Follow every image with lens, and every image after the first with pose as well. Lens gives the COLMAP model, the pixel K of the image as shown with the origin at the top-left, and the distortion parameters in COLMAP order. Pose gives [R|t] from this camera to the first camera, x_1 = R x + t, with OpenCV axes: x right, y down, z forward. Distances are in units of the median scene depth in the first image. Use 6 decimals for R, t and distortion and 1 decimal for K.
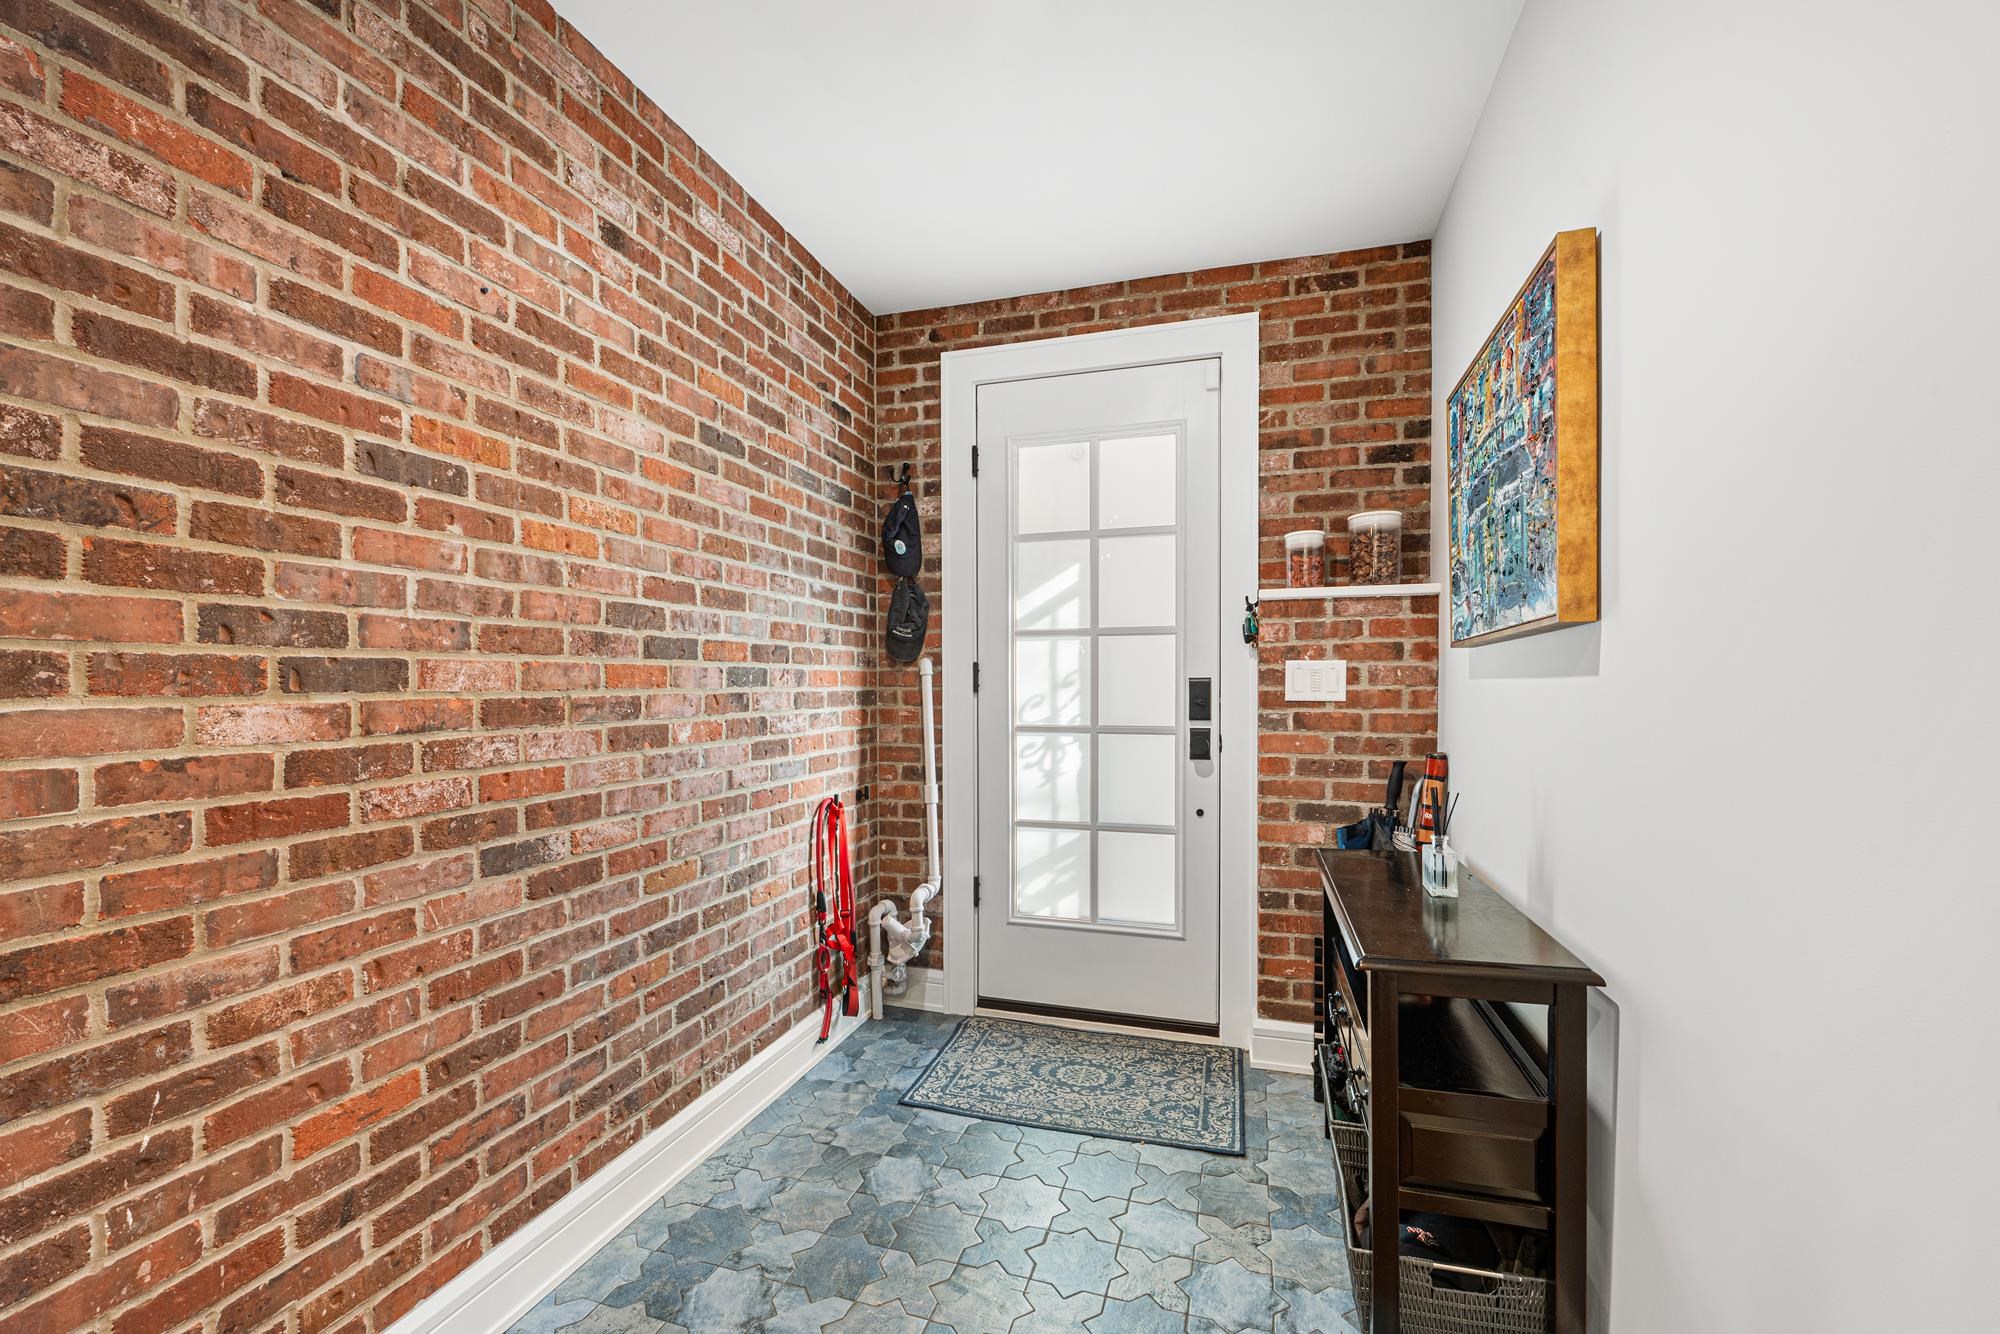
lens RADIAL K [[793.7, 0, 999.9], [0, 793.7, 684.8], [0, 0, 1]] dist [-0.009116, -0.001001]
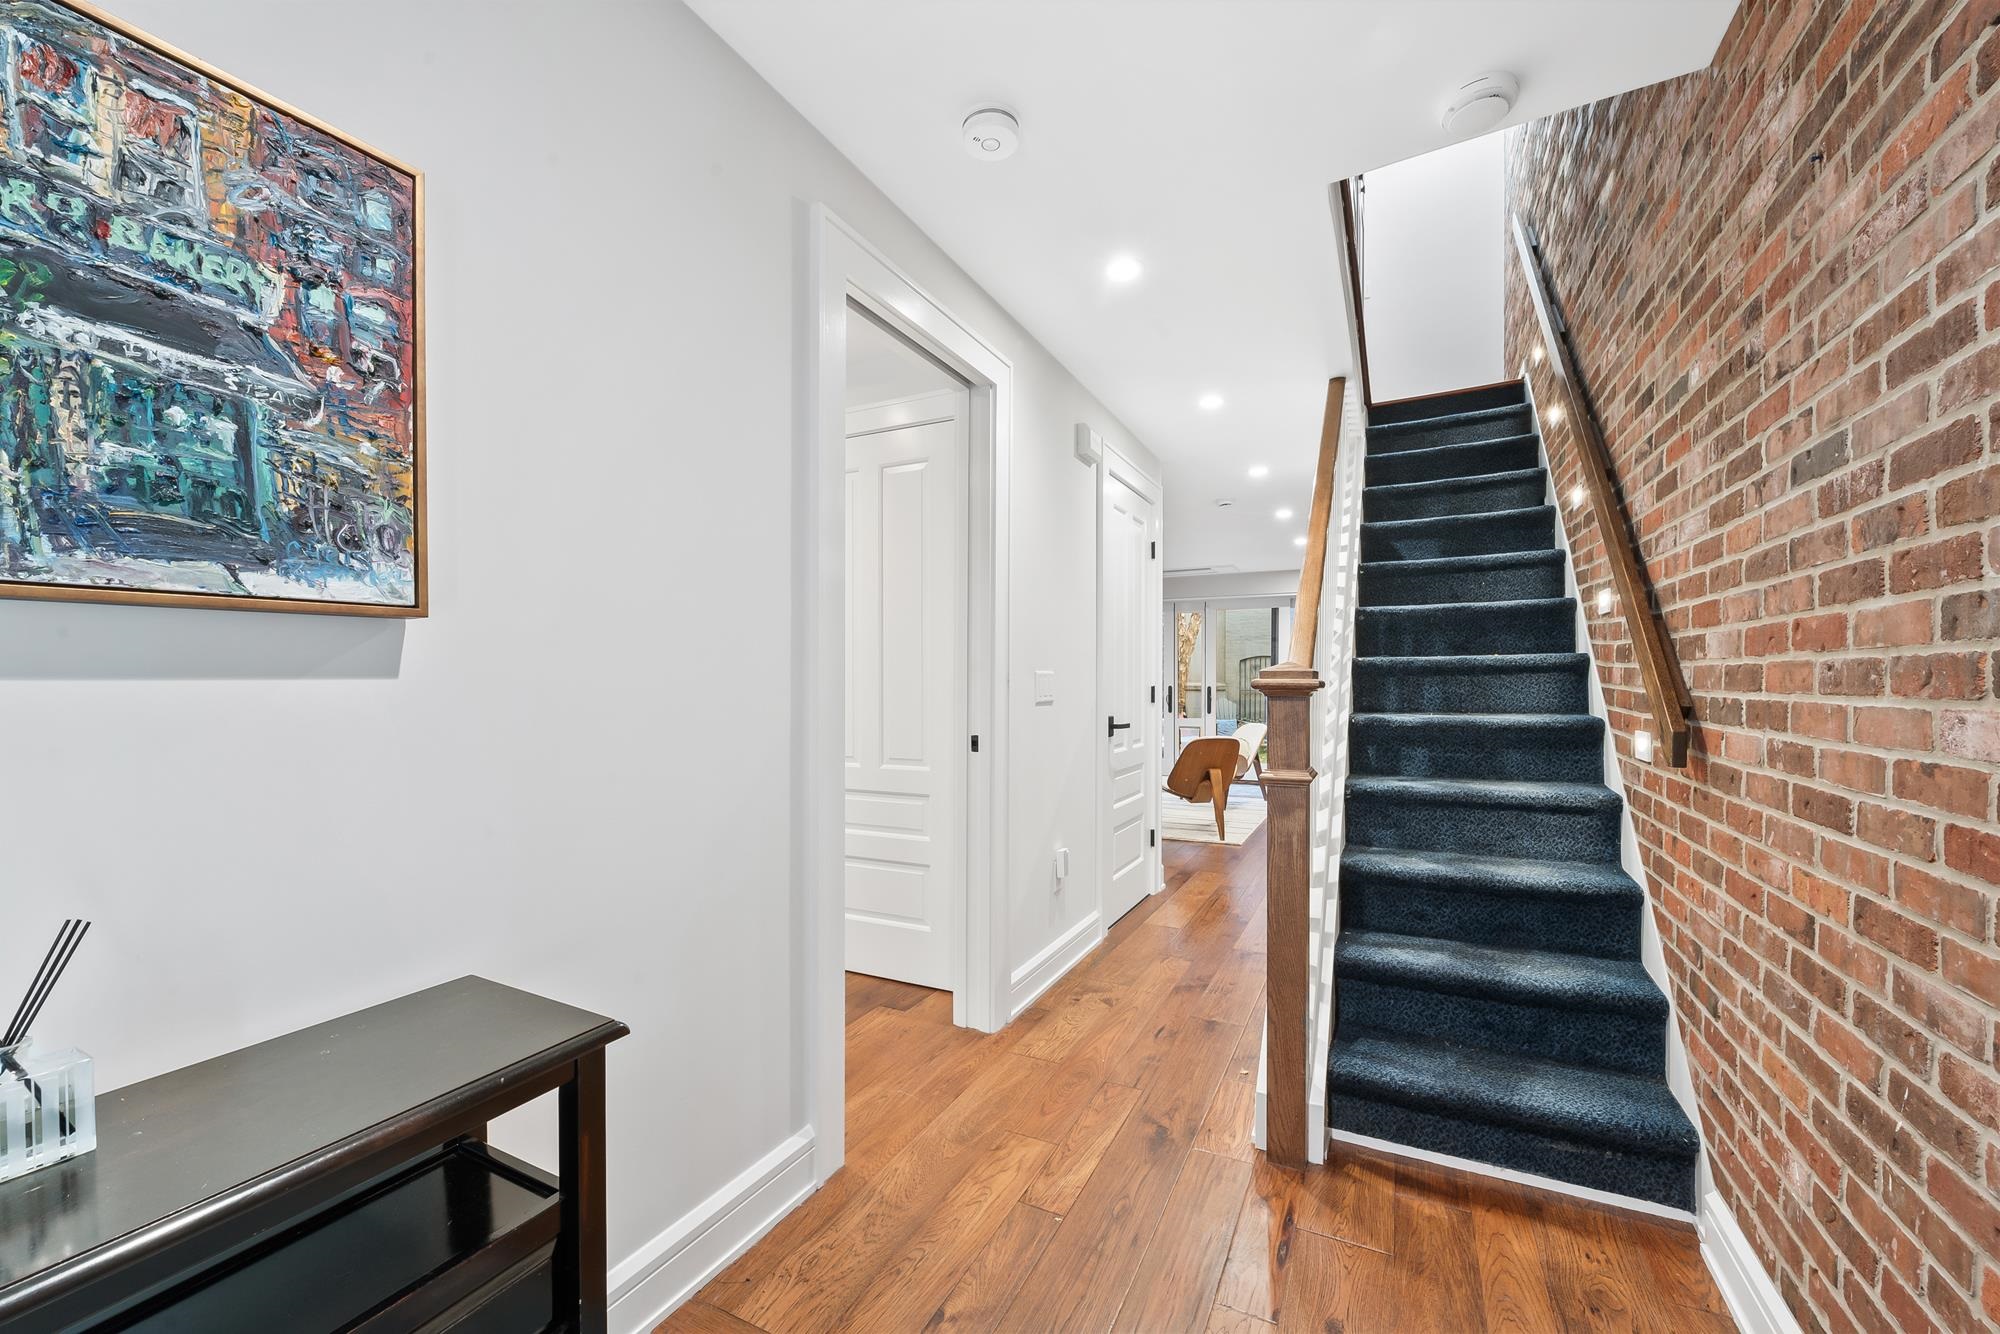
lens RADIAL K [[793.7, 0, 997.0], [0, 793.7, 674.7], [0, 0, 1]] dist [-0.009116, -0.001001]
pose [[-0.985956, -0.000105, 0.167005, -0.078505], [0.000648, 0.999990, 0.004453, -0.019038], [-0.167004, 0.004498, -0.985946, 2.088172]]
